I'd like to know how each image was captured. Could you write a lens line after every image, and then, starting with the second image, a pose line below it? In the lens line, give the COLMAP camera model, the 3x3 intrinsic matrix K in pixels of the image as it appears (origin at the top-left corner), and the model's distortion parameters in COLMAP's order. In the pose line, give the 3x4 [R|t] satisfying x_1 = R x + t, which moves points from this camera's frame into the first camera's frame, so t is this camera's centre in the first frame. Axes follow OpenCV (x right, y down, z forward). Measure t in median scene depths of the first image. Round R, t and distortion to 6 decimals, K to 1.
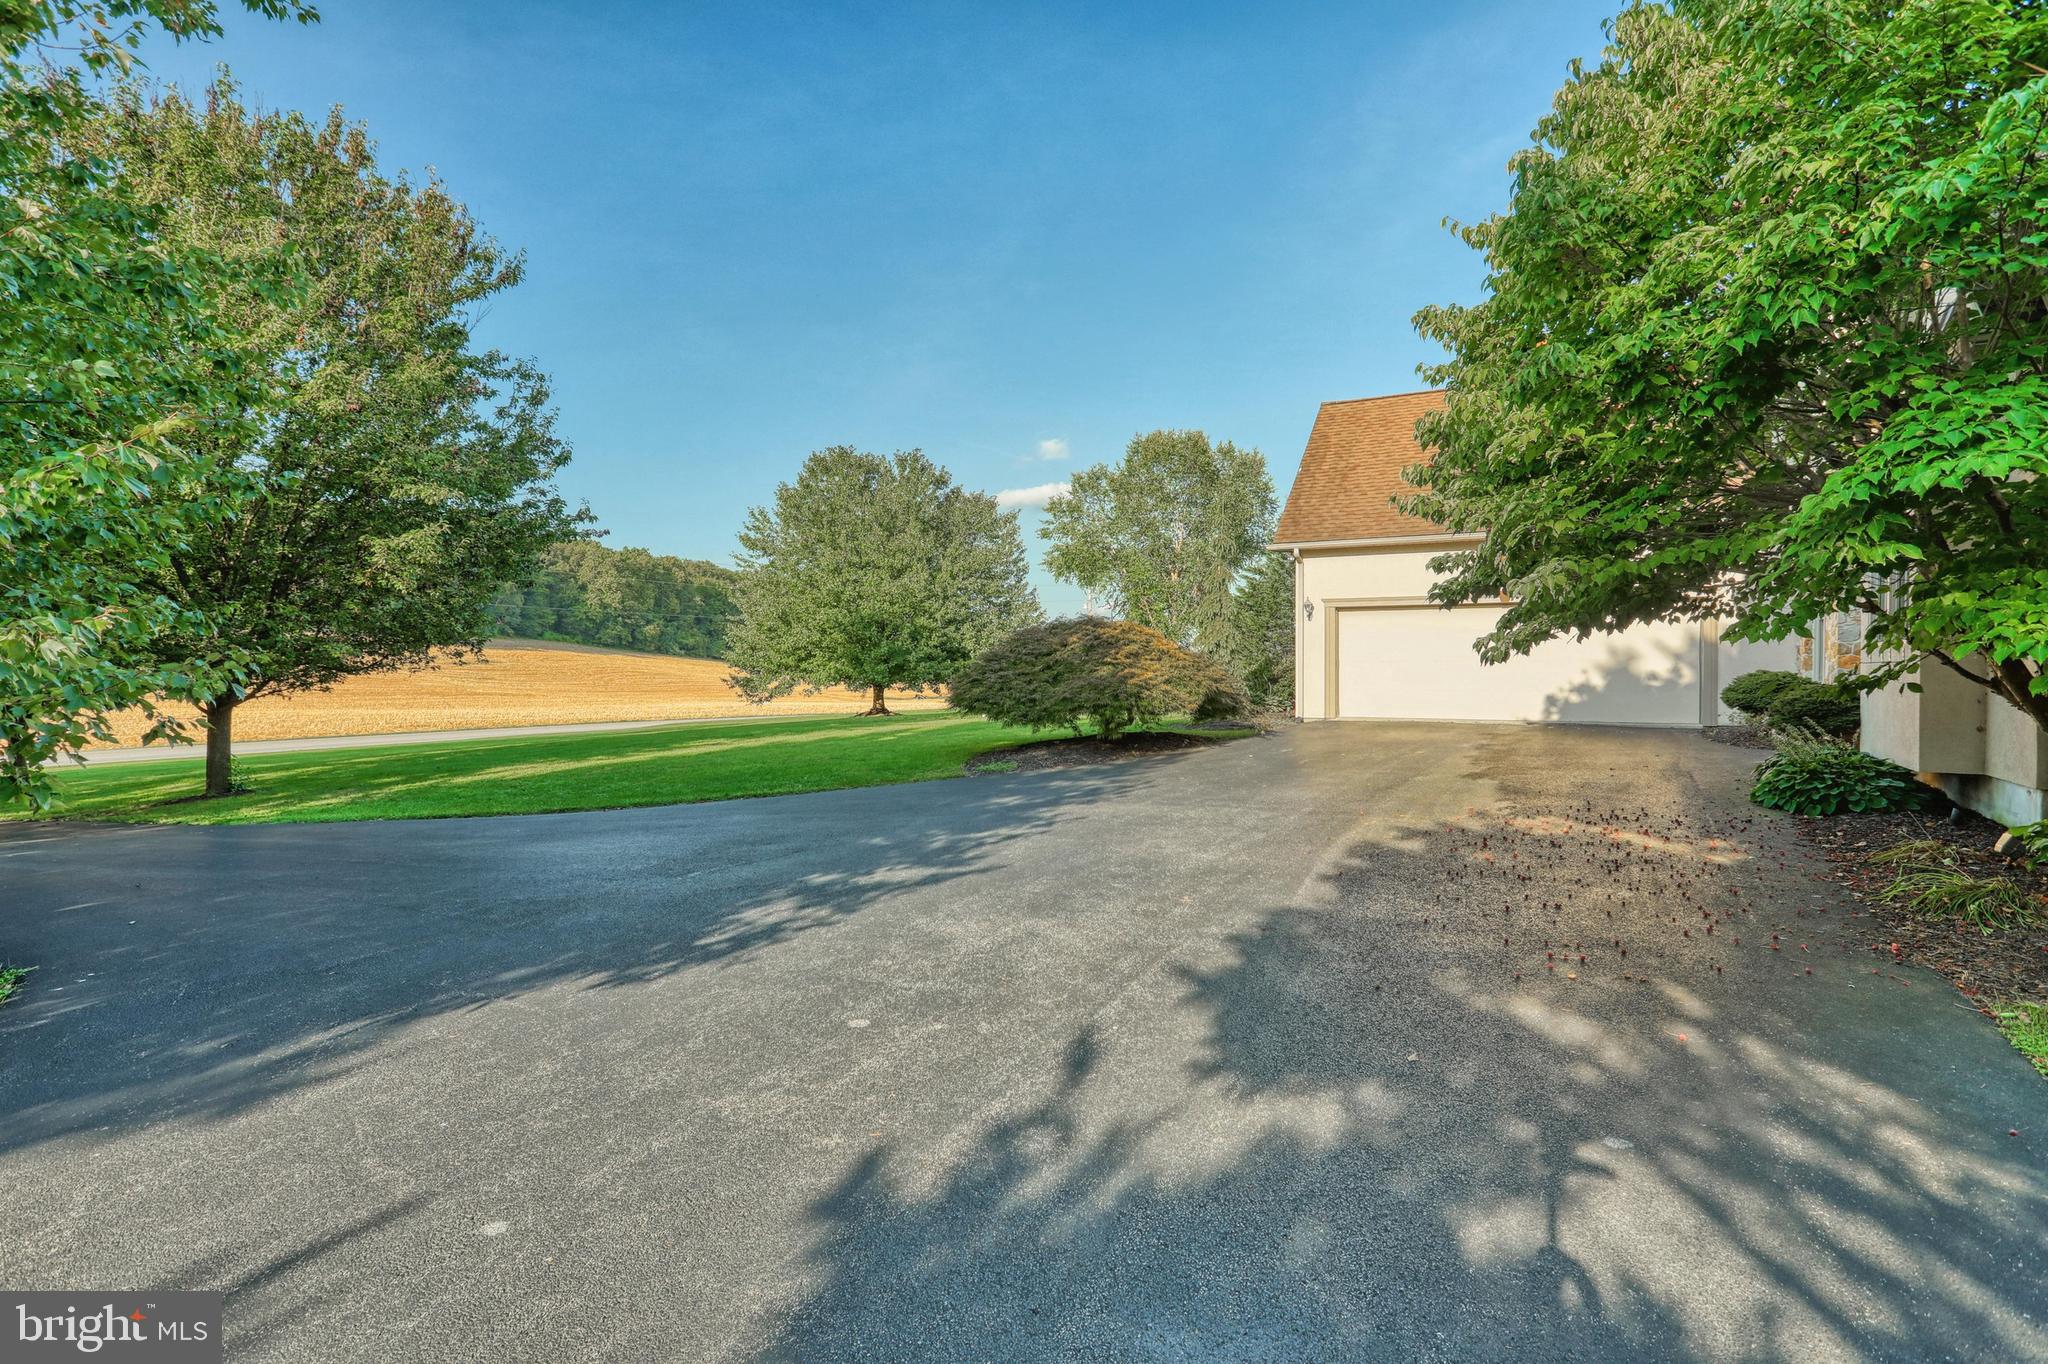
lens RADIAL K [[989.0, 0, 1023.1], [0, 989.0, 685.5], [0, 0, 1]] dist [-0.004351, -0.000053]
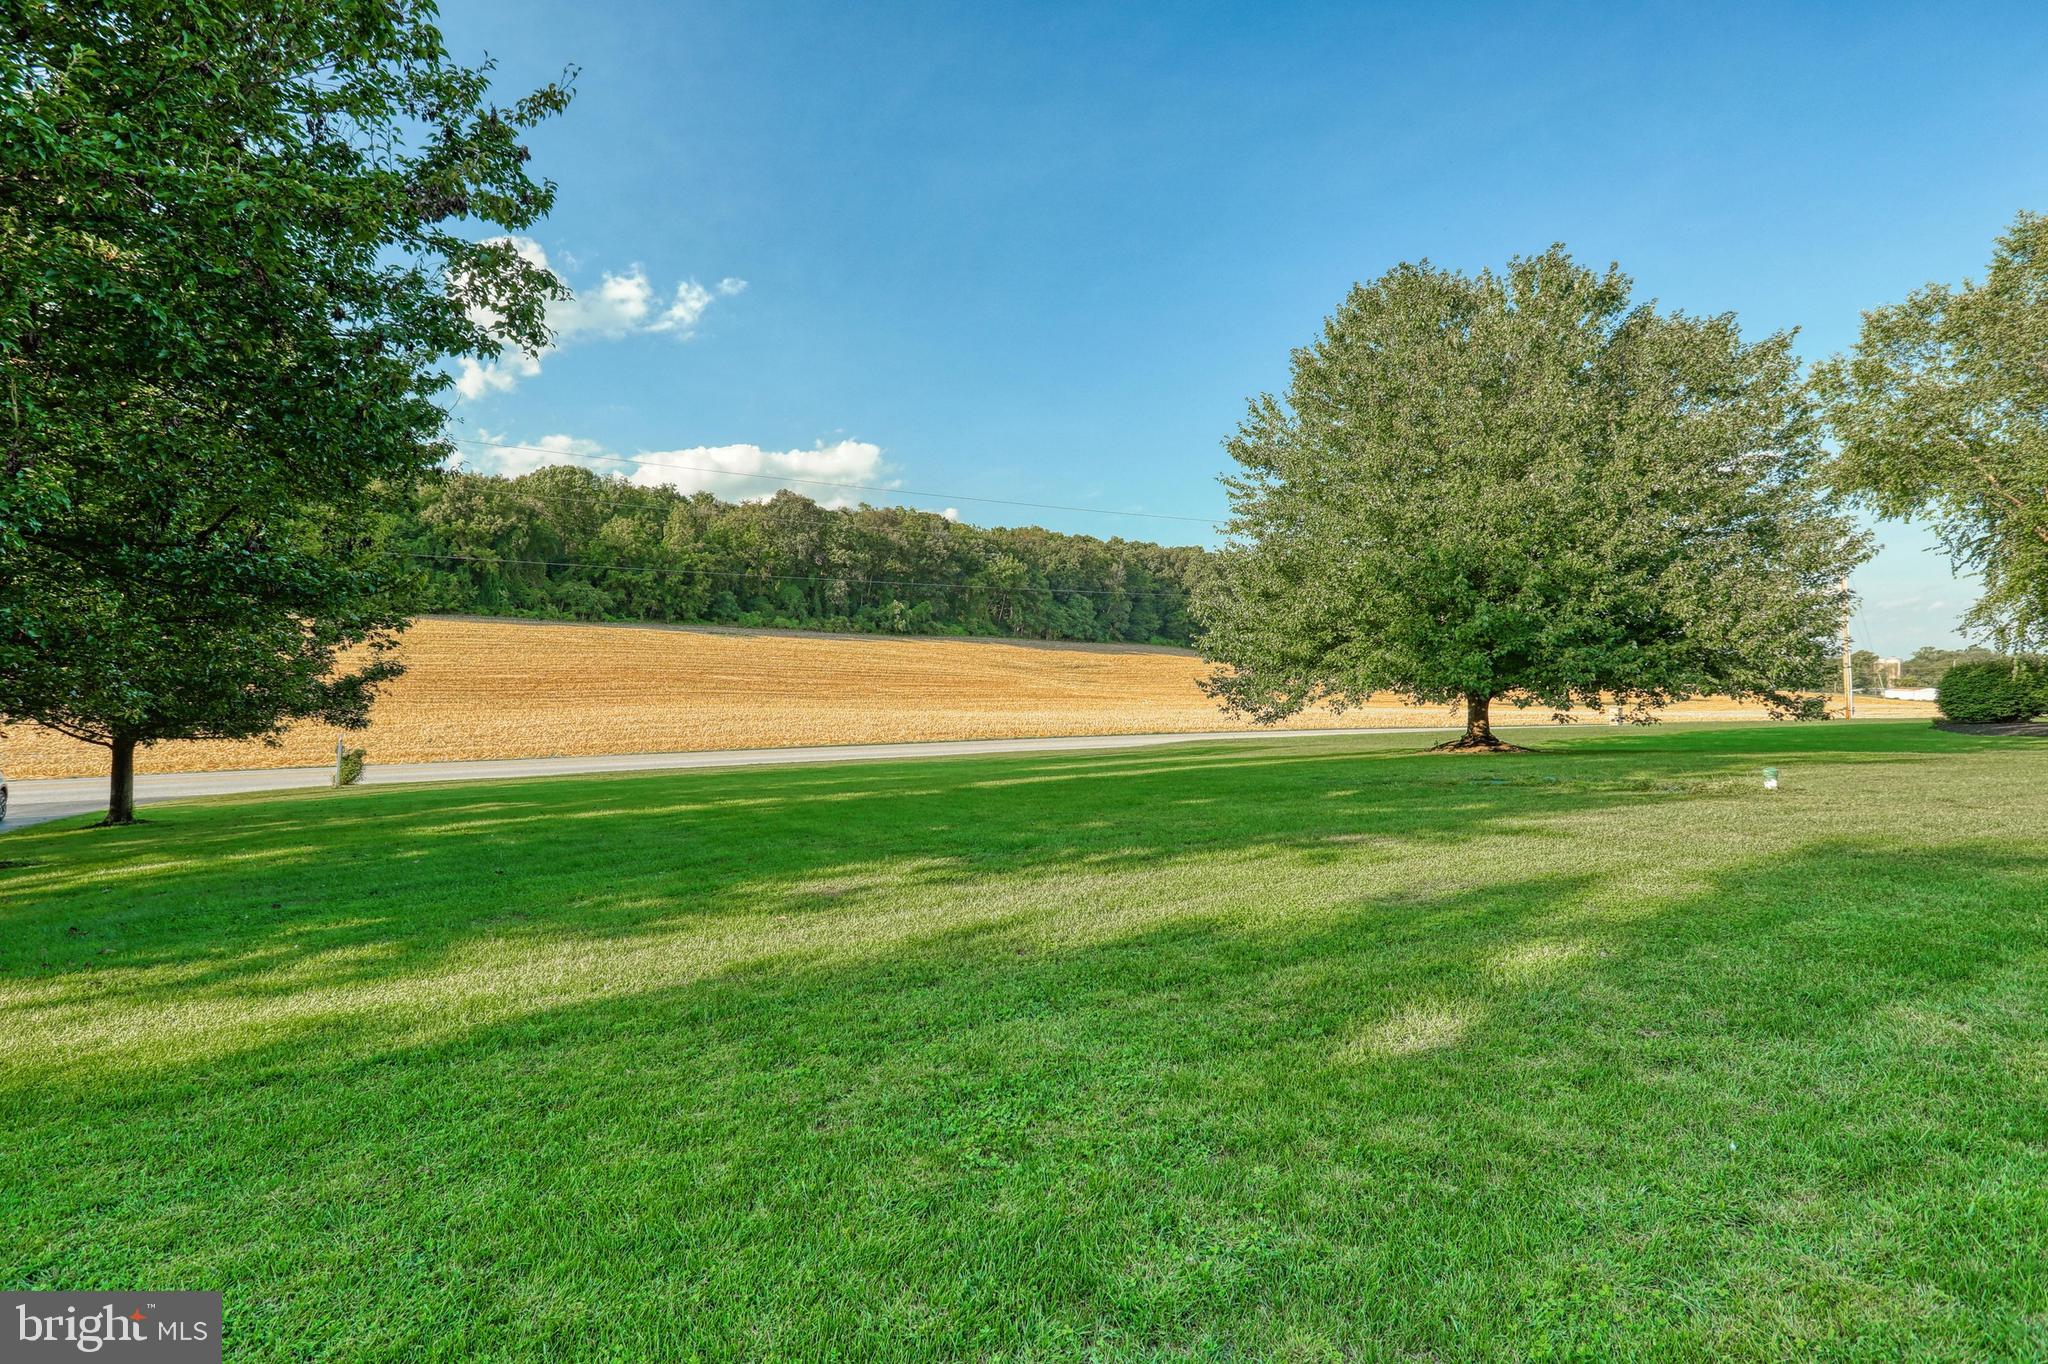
lens RADIAL K [[989.0, 0, 1054.5], [0, 989.0, 684.2], [0, 0, 1]] dist [-0.004351, -0.000053]
pose [[0.841428, 0.002428, -0.540364, -0.050005], [-0.004930, 0.999983, -0.003184, -0.002396], [0.540347, 0.005344, 0.841425, 0.434840]]
